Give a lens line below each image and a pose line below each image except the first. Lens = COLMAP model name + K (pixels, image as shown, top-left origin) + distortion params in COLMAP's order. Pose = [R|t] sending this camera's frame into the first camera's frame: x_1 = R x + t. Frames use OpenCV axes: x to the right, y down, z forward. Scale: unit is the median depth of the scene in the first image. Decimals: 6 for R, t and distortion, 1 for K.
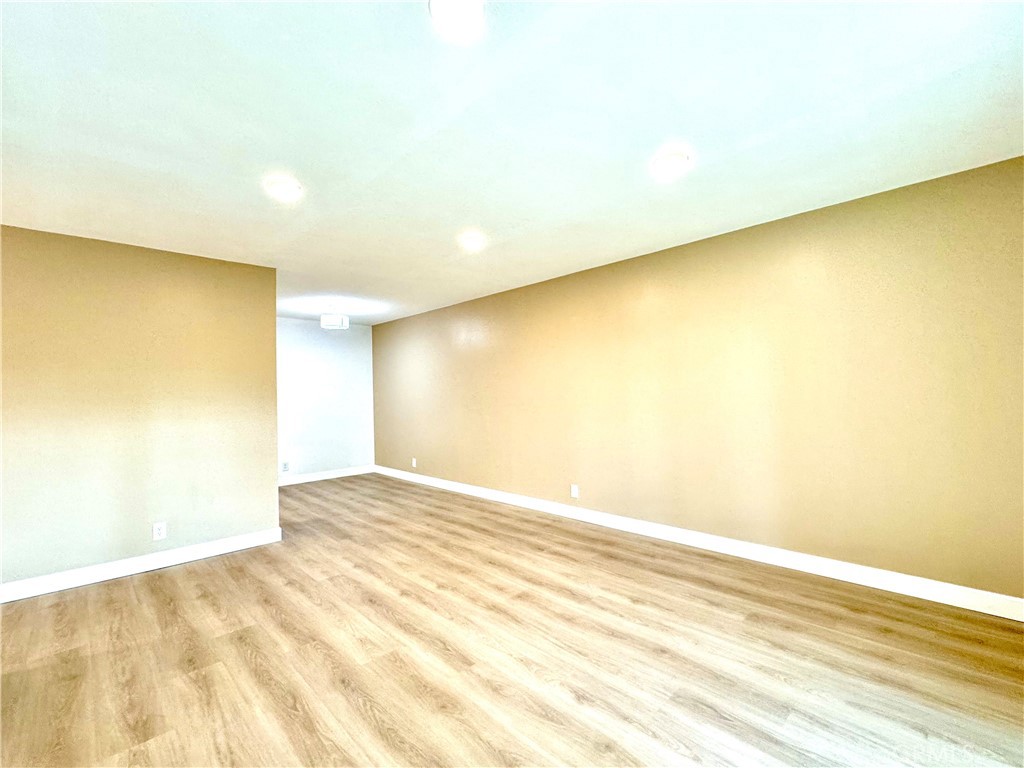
lens RADIAL K [[456.1, 0, 513.5], [0, 456.1, 384.7], [0, 0, 1]] dist [-0.002616, 0.001132]
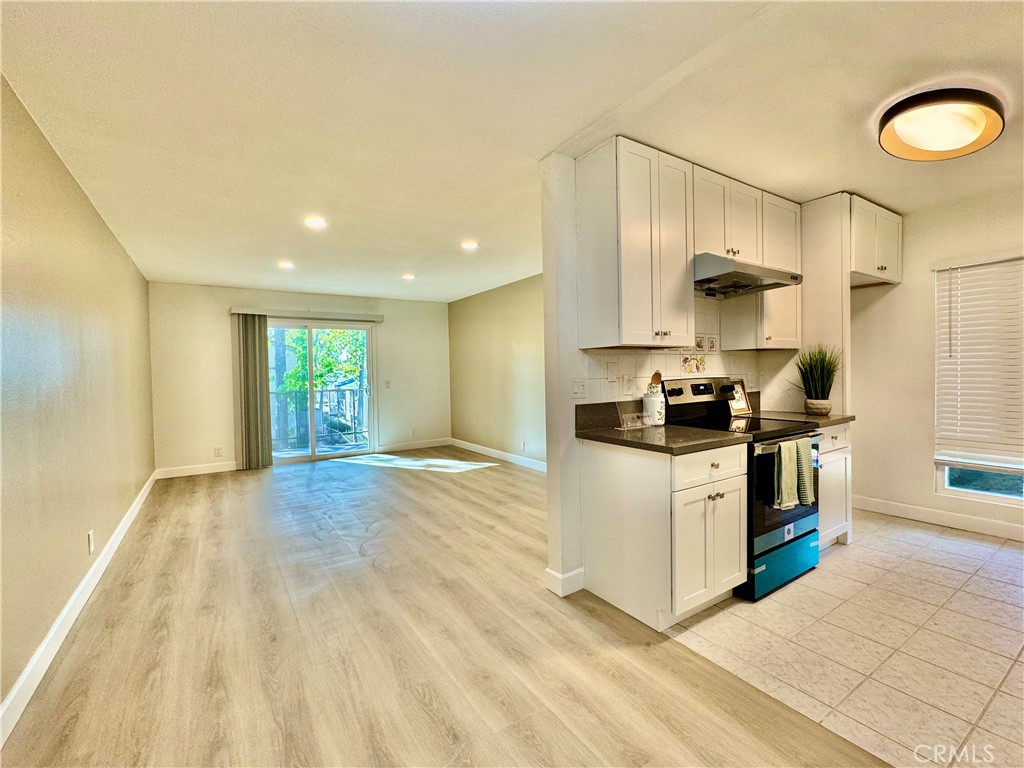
lens RADIAL K [[456.1, 0, 512.1], [0, 456.1, 381.5], [0, 0, 1]] dist [-0.002616, 0.001132]
pose [[-0.981605, 0.038985, 0.186901, -0.873629], [0.040138, 0.999191, 0.002388, 0.065944], [-0.186656, 0.009846, -0.982376, 2.409588]]
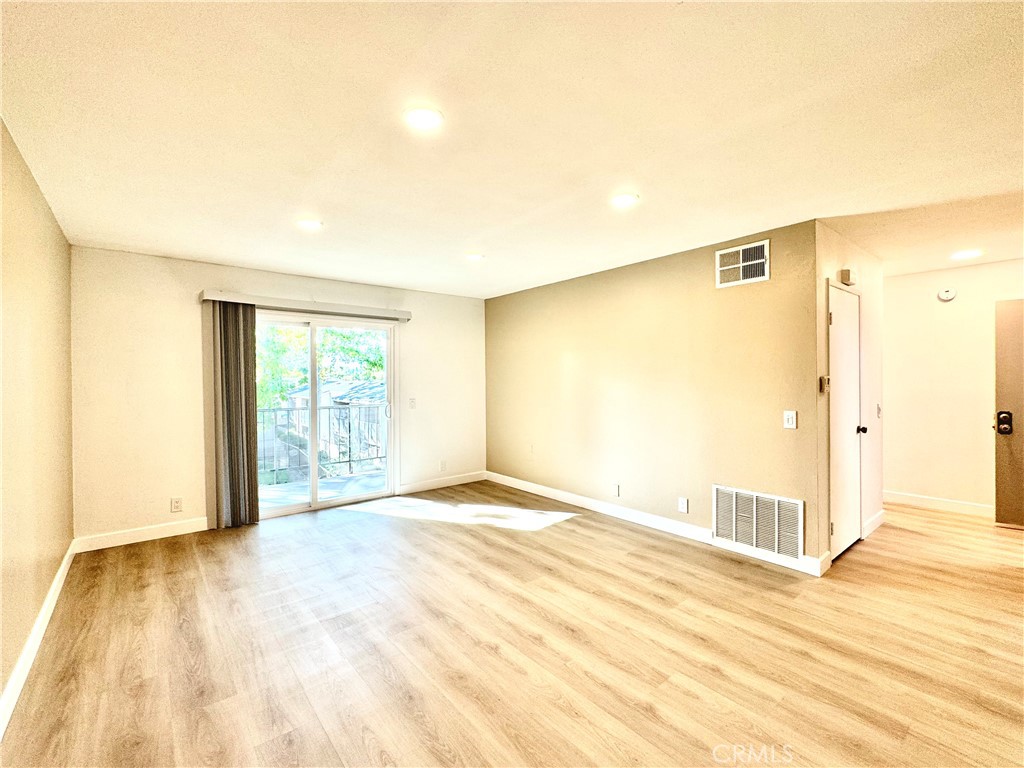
lens RADIAL K [[456.1, 0, 513.4], [0, 456.1, 379.0], [0, 0, 1]] dist [-0.002616, 0.001132]
pose [[-0.996327, 0.030586, 0.079980, -0.288981], [0.029225, 0.999408, -0.018133, 0.005601], [-0.080487, -0.015729, -0.996632, 1.918742]]
